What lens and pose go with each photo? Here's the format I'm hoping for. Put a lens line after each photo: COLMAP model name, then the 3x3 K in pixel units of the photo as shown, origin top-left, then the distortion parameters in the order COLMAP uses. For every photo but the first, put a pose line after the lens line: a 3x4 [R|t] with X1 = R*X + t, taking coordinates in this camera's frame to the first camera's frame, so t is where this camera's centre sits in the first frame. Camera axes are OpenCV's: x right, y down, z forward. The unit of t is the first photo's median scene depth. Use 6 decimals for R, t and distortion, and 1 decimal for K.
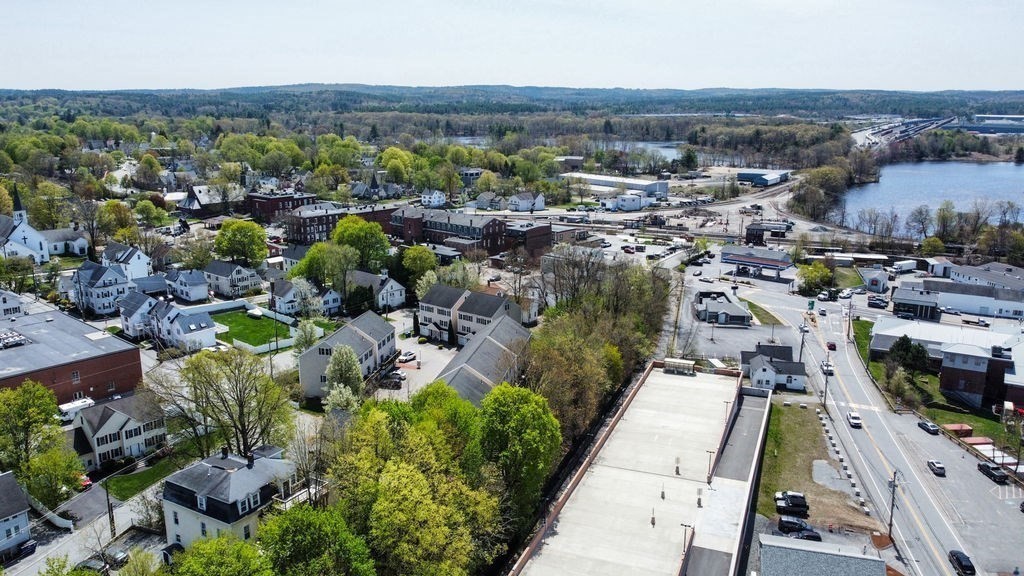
lens RADIAL K [[767.4, 0, 512.0], [0, 767.4, 288.0], [0, 0, 1]] dist [-0.004557, -0.002349]
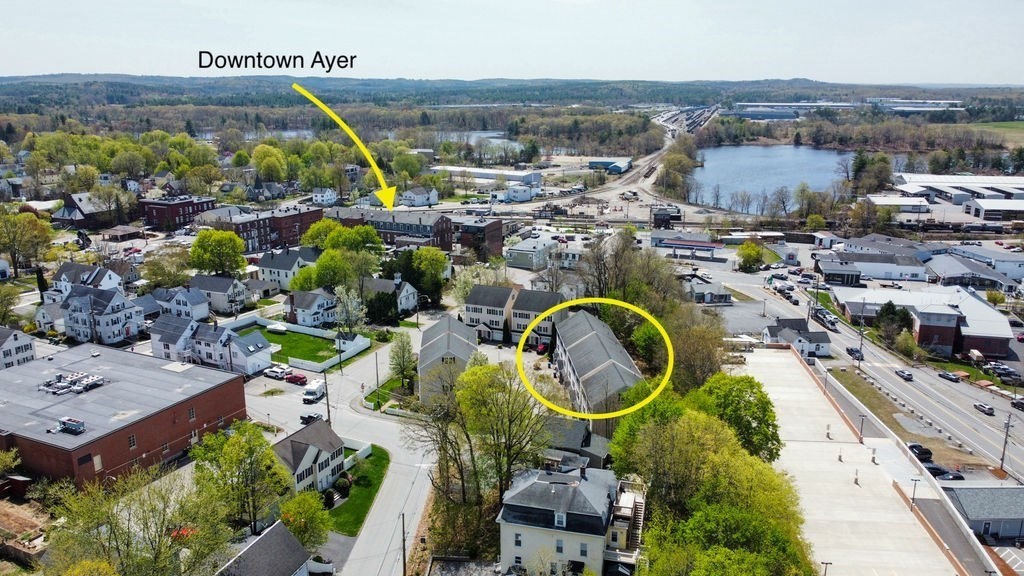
lens RADIAL K [[754.8, 0, 512.0], [0, 754.8, 288.0], [0, 0, 1]] dist [0.000470, -0.000385]
pose [[0.965140, -0.069091, 0.252452, -0.192606], [0.065226, 0.997590, 0.023658, -0.013342], [-0.253478, -0.006367, 0.967320, 0.018940]]
